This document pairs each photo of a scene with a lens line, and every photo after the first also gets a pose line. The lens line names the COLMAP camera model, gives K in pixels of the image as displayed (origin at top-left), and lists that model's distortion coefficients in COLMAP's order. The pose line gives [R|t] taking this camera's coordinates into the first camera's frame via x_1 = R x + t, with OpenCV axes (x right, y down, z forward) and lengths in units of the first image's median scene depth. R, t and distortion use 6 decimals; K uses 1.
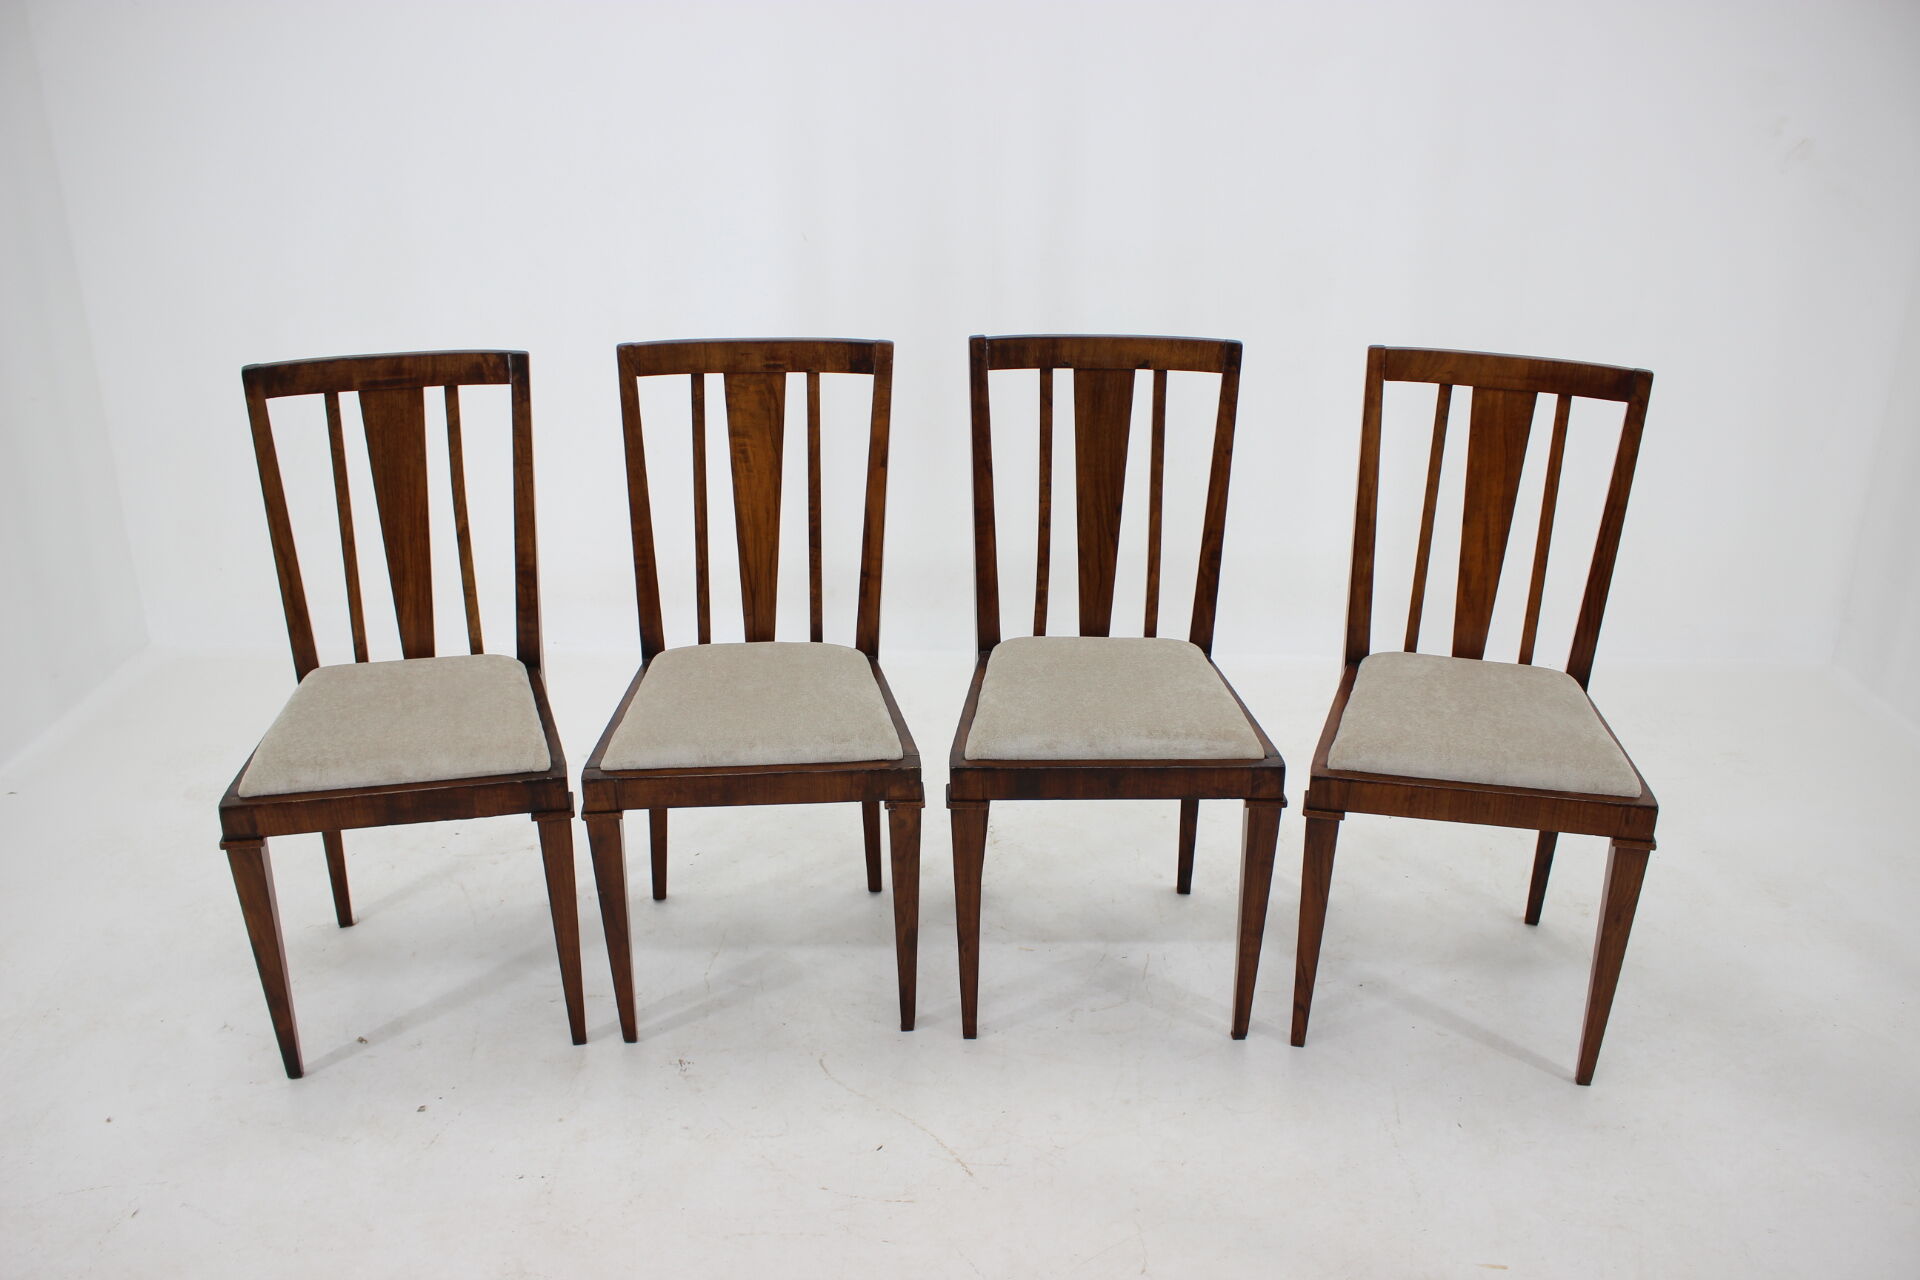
lens RADIAL K [[1590.6, 0, 963.9], [0, 1590.6, 644.9], [0, 0, 1]] dist [-0.146394, 0.101978]
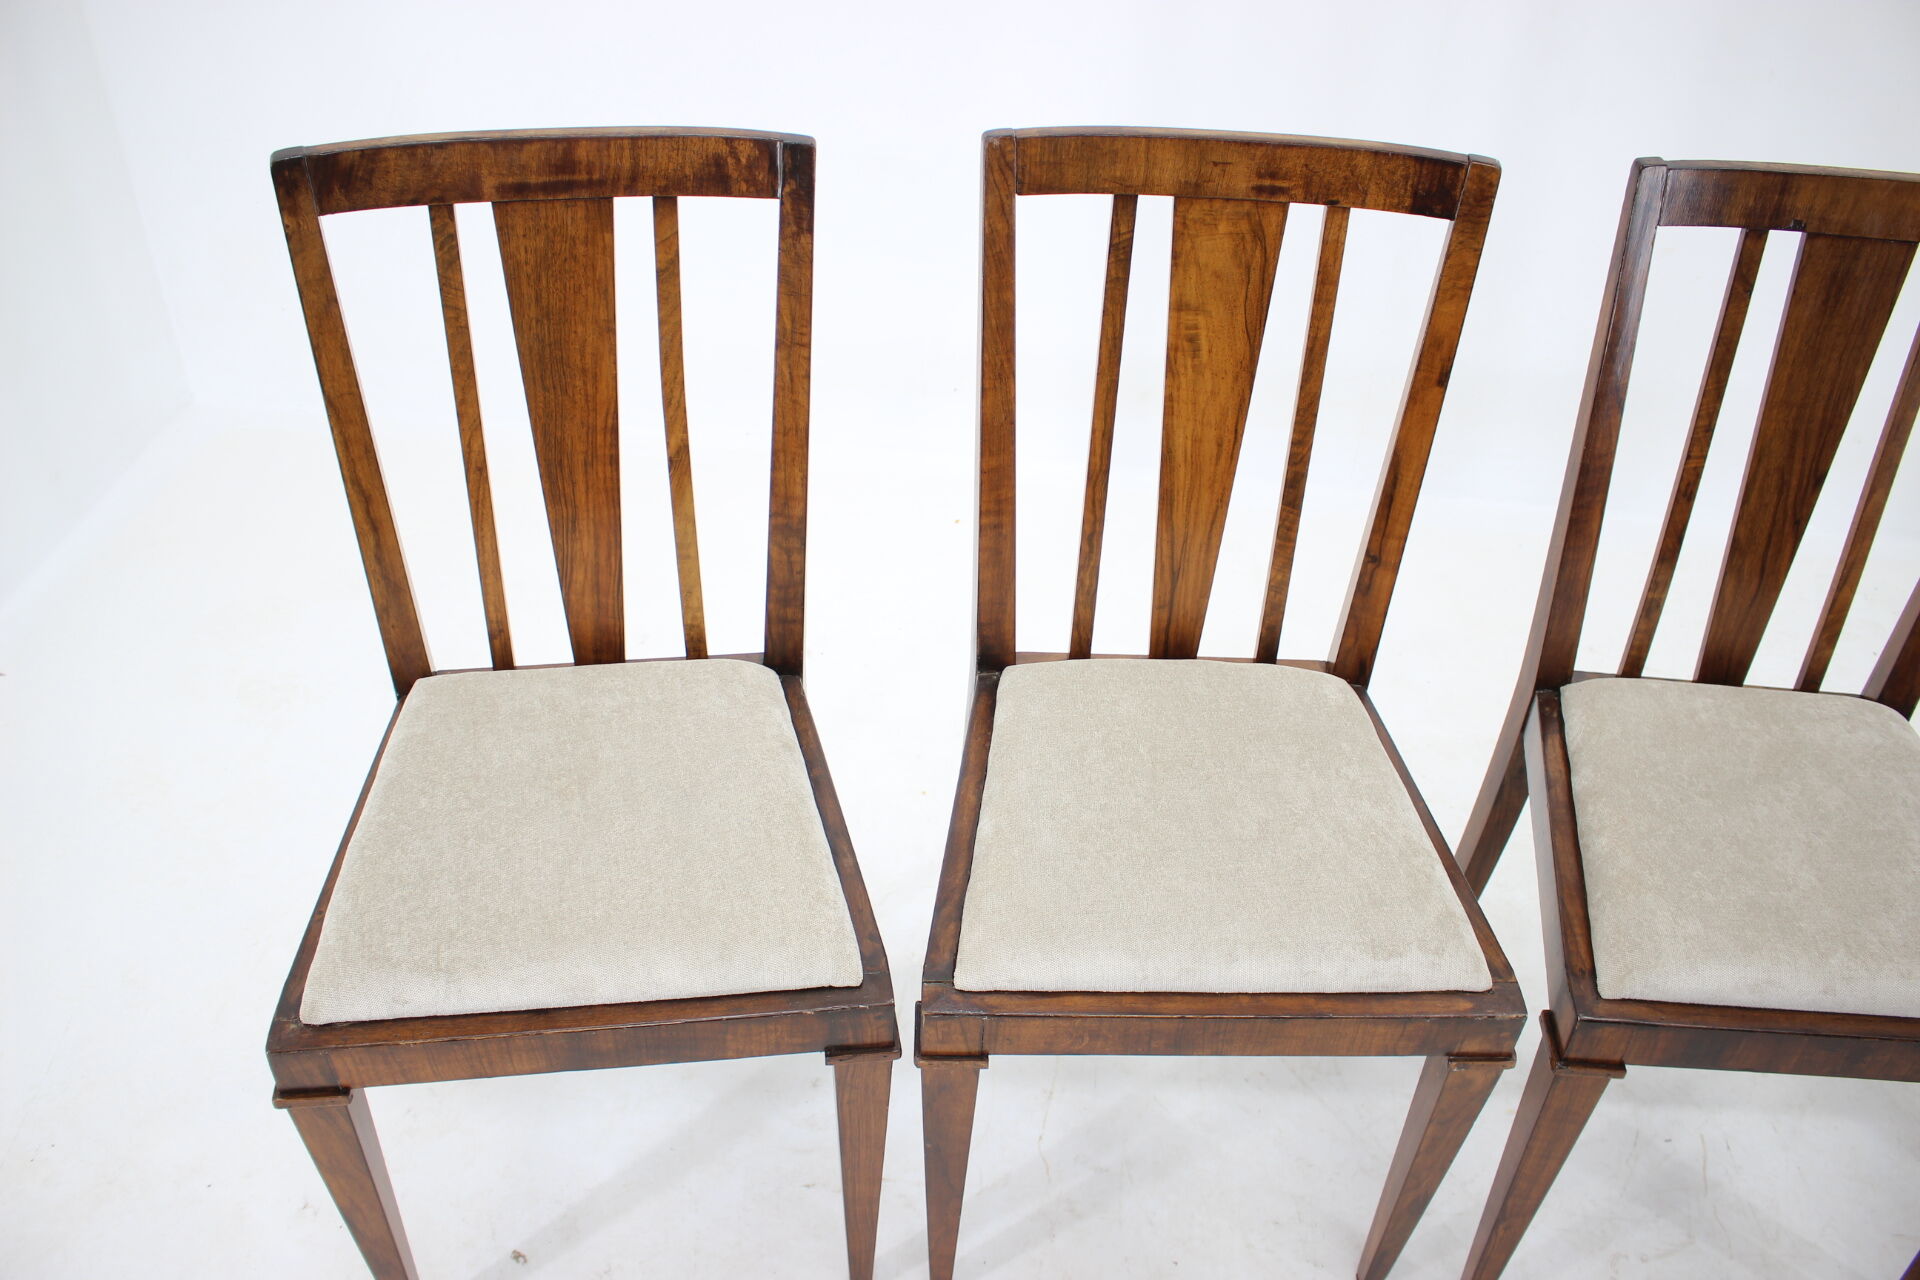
lens RADIAL K [[1590.6, 0, 957.4], [0, 1590.6, 645.1], [0, 0, 1]] dist [-0.146394, 0.101978]
pose [[0.996103, 0.073786, -0.048309, -0.187864], [-0.058673, 0.963378, 0.261649, -0.159719], [0.065846, -0.257795, 0.963953, 0.443979]]
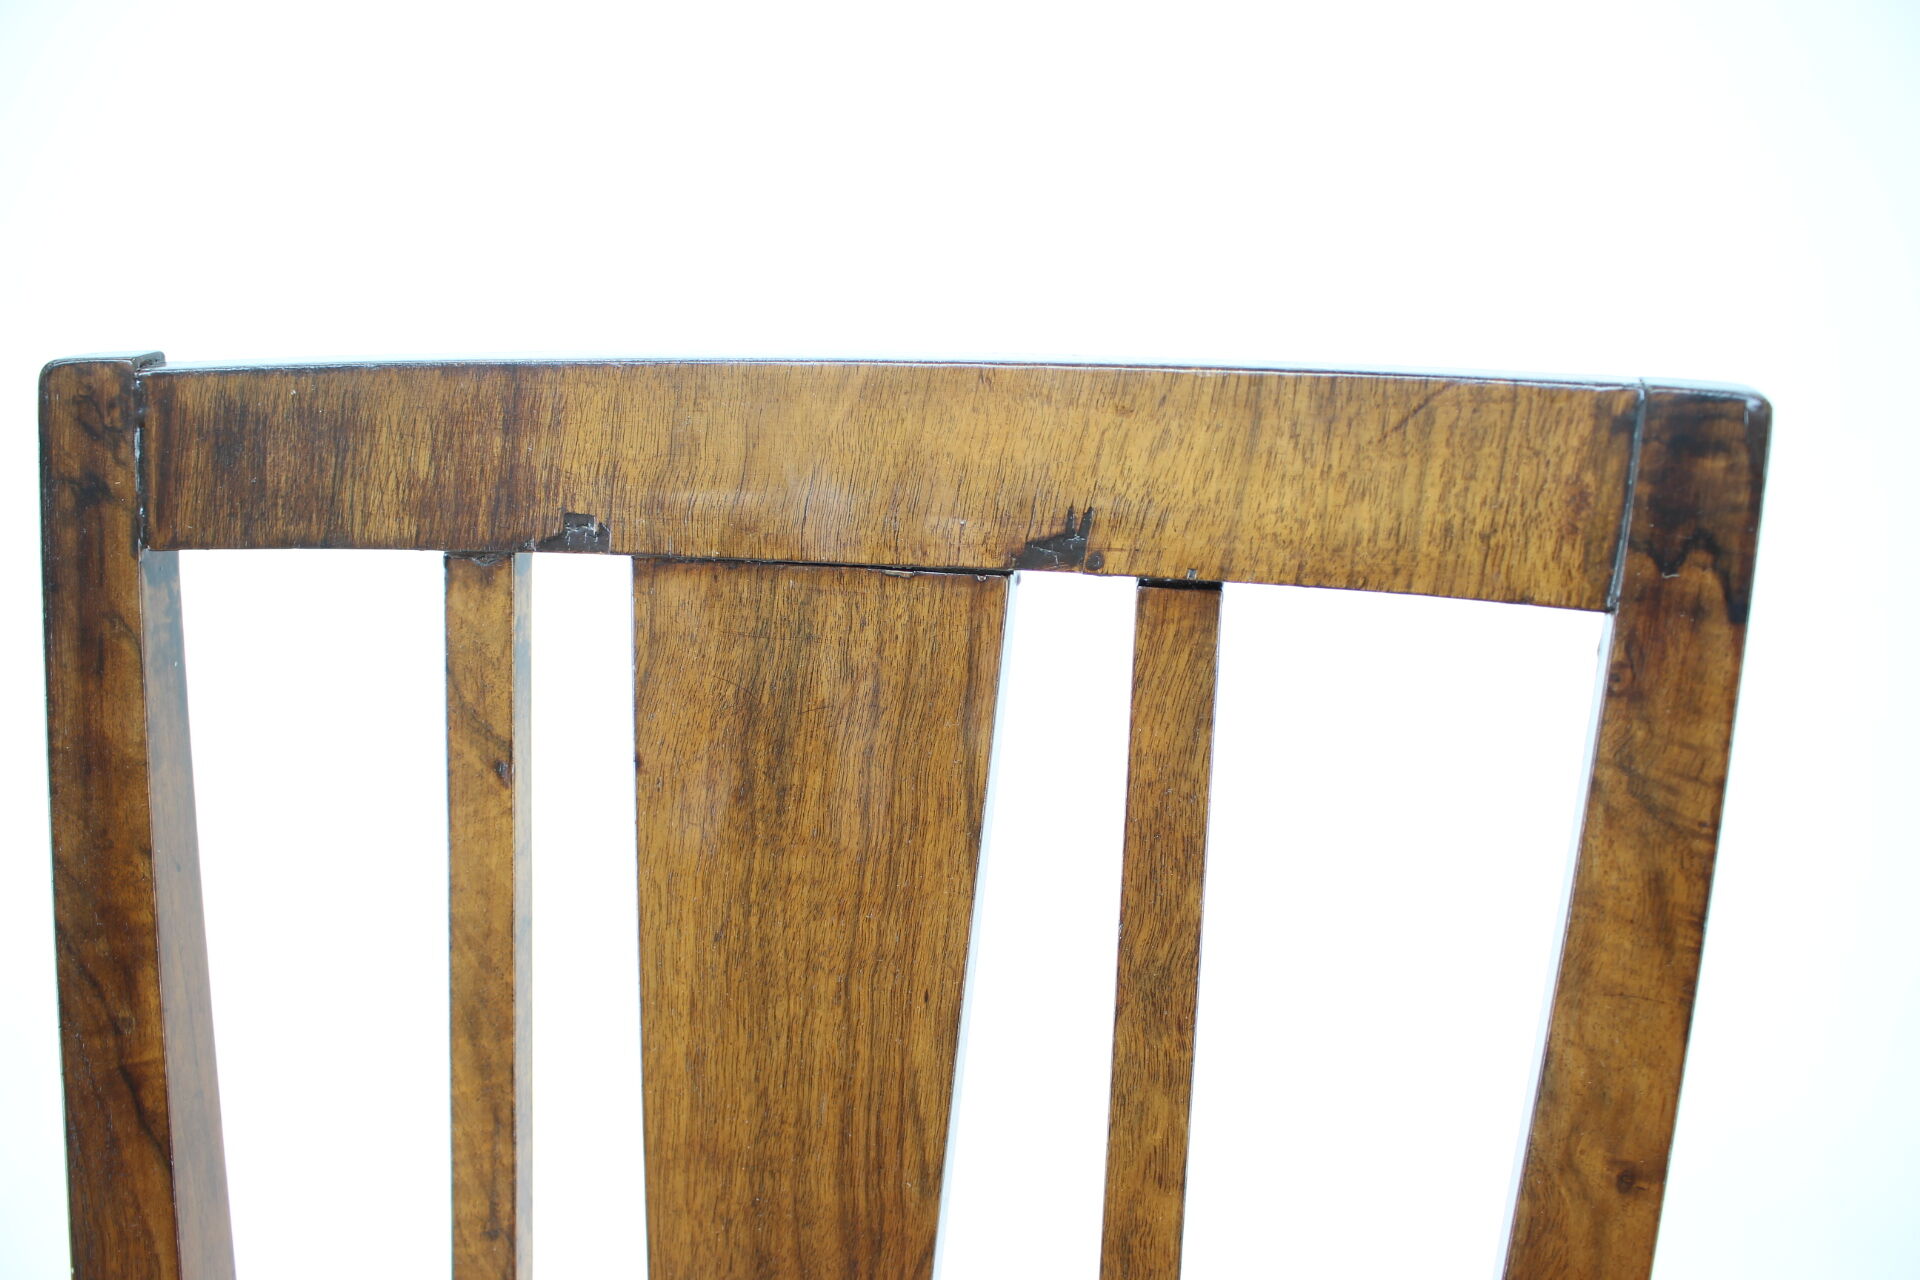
lens RADIAL K [[1590.6, 0, 957.7], [0, 1590.6, 638.0], [0, 0, 1]] dist [-0.146394, 0.101978]
pose [[0.978275, 0.041379, -0.203138, 0.136182], [-0.075373, 0.983812, -0.162583, -0.144583], [0.193122, 0.174363, 0.965558, 0.862704]]
